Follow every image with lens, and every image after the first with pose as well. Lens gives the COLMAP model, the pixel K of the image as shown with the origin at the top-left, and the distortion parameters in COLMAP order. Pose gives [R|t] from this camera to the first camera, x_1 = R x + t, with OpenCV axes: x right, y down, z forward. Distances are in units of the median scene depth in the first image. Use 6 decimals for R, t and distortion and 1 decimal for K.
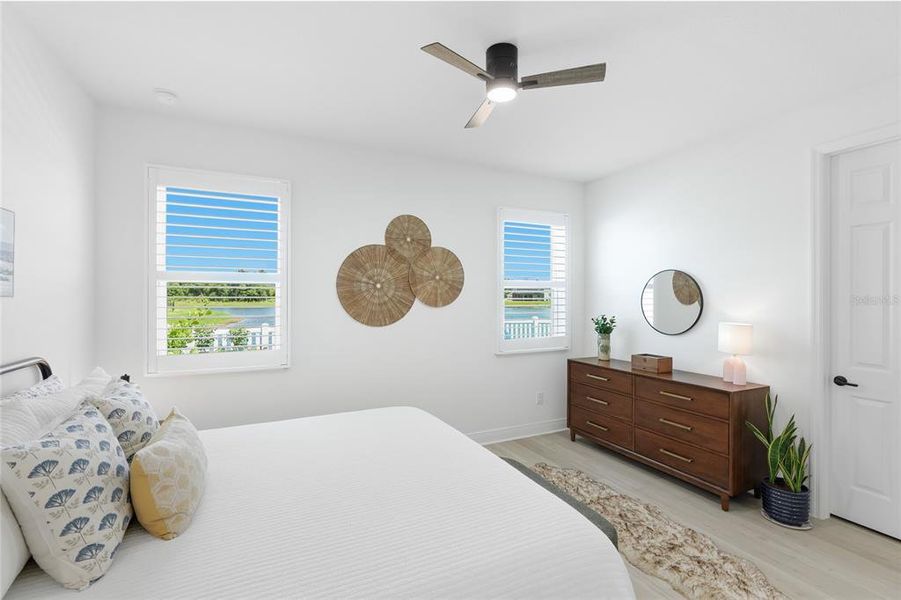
lens RADIAL K [[404.6, 0, 448.9], [0, 404.6, 298.9], [0, 0, 1]] dist [-0.004007, -0.001413]
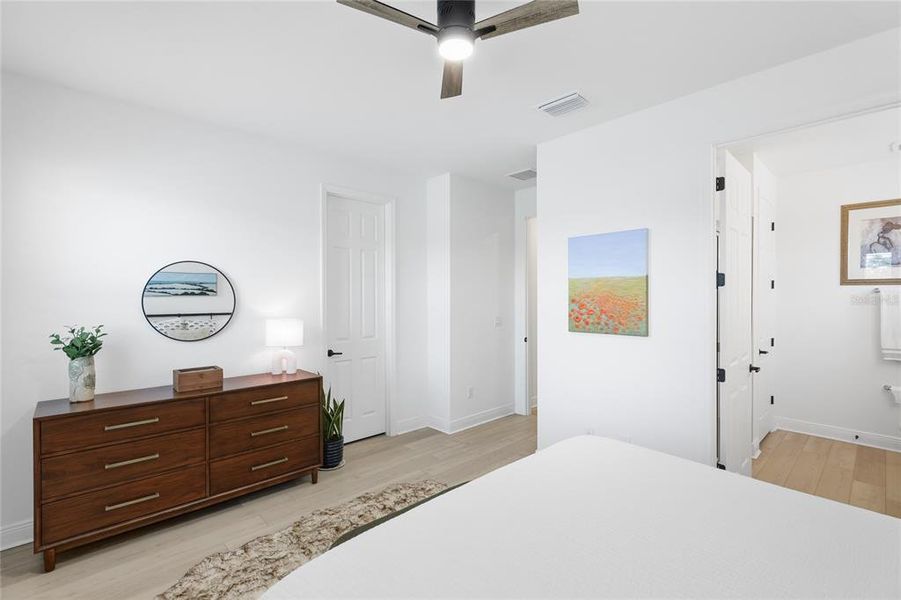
lens RADIAL K [[404.6, 0, 448.9], [0, 404.6, 297.1], [0, 0, 1]] dist [-0.004007, -0.001413]
pose [[-0.303048, -0.009741, 0.952925, -0.420732], [-0.000431, 0.999949, 0.010085, -0.009100], [-0.952975, 0.002646, -0.303037, 0.813755]]
